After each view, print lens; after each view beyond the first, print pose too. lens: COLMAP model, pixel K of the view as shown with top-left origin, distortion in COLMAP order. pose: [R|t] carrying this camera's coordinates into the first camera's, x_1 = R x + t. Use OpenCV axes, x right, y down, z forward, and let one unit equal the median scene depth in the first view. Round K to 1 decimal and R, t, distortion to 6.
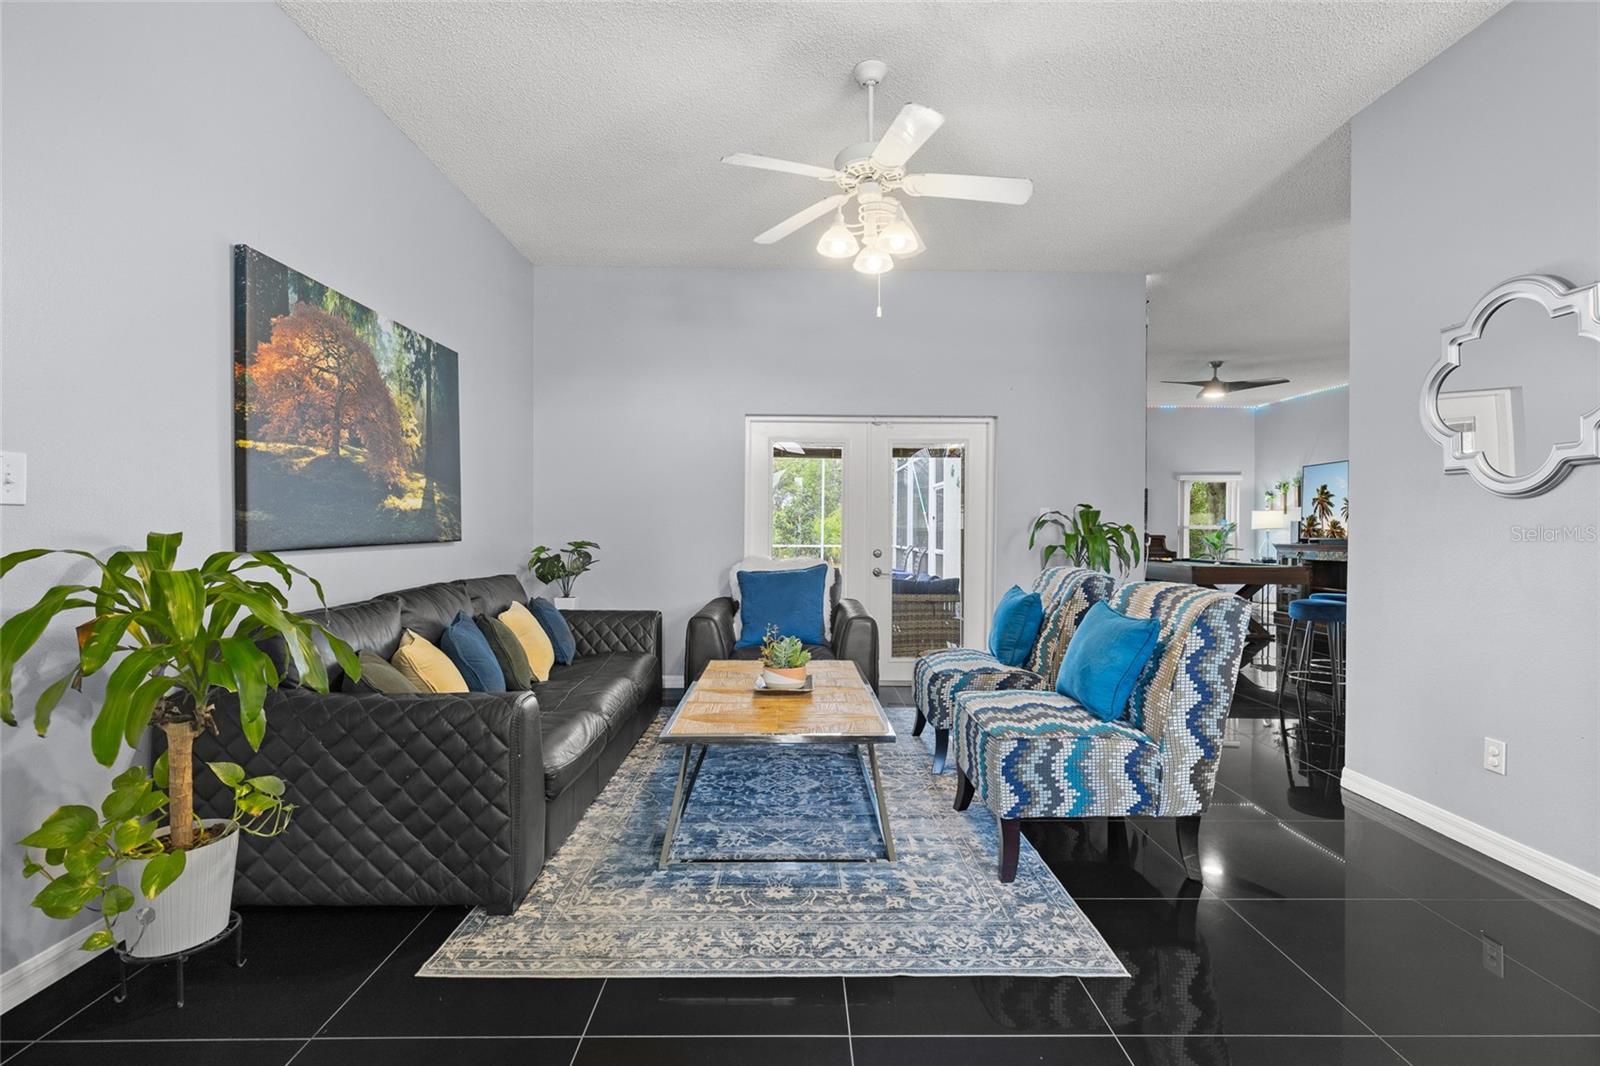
lens RADIAL K [[719.9, 0, 805.2], [0, 719.9, 533.0], [0, 0, 1]] dist [0.002381, 0.000047]
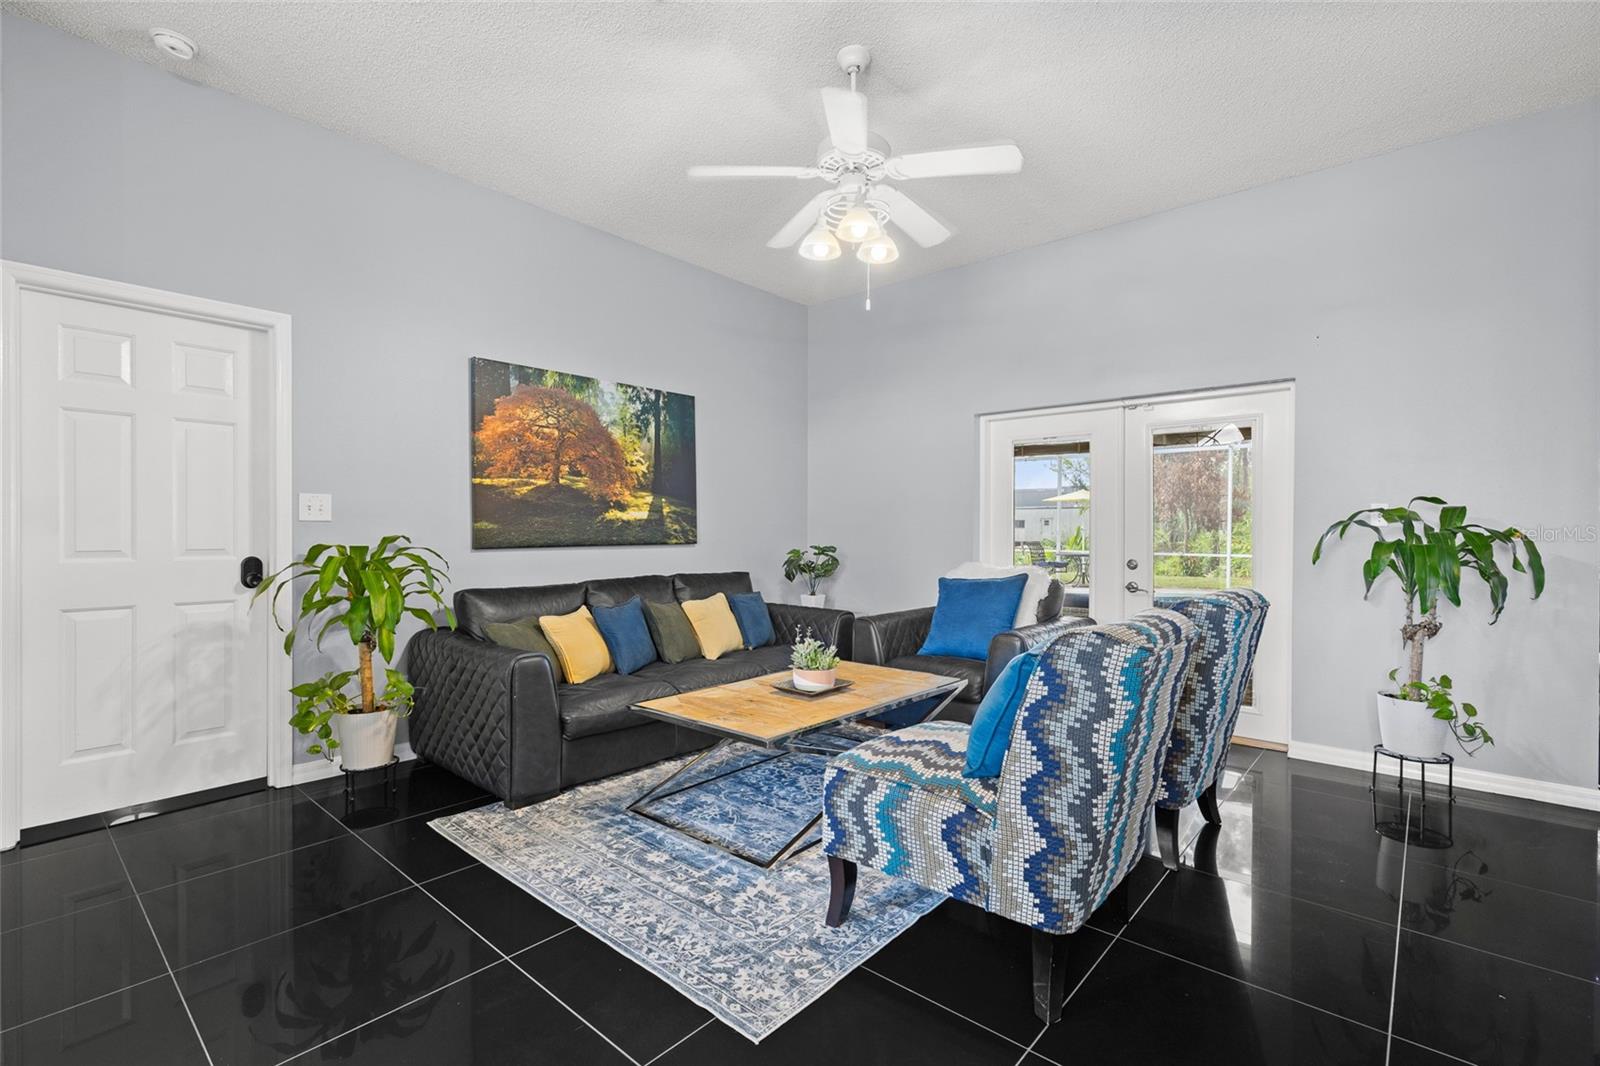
lens RADIAL K [[719.9, 0, 805.2], [0, 719.9, 533.0], [0, 0, 1]] dist [0.002381, 0.000047]
pose [[0.745029, -0.001347, -0.667030, 0.765640], [-0.004677, 0.999963, -0.007243, 0.000879], [0.667015, 0.008516, 0.744995, 0.271597]]
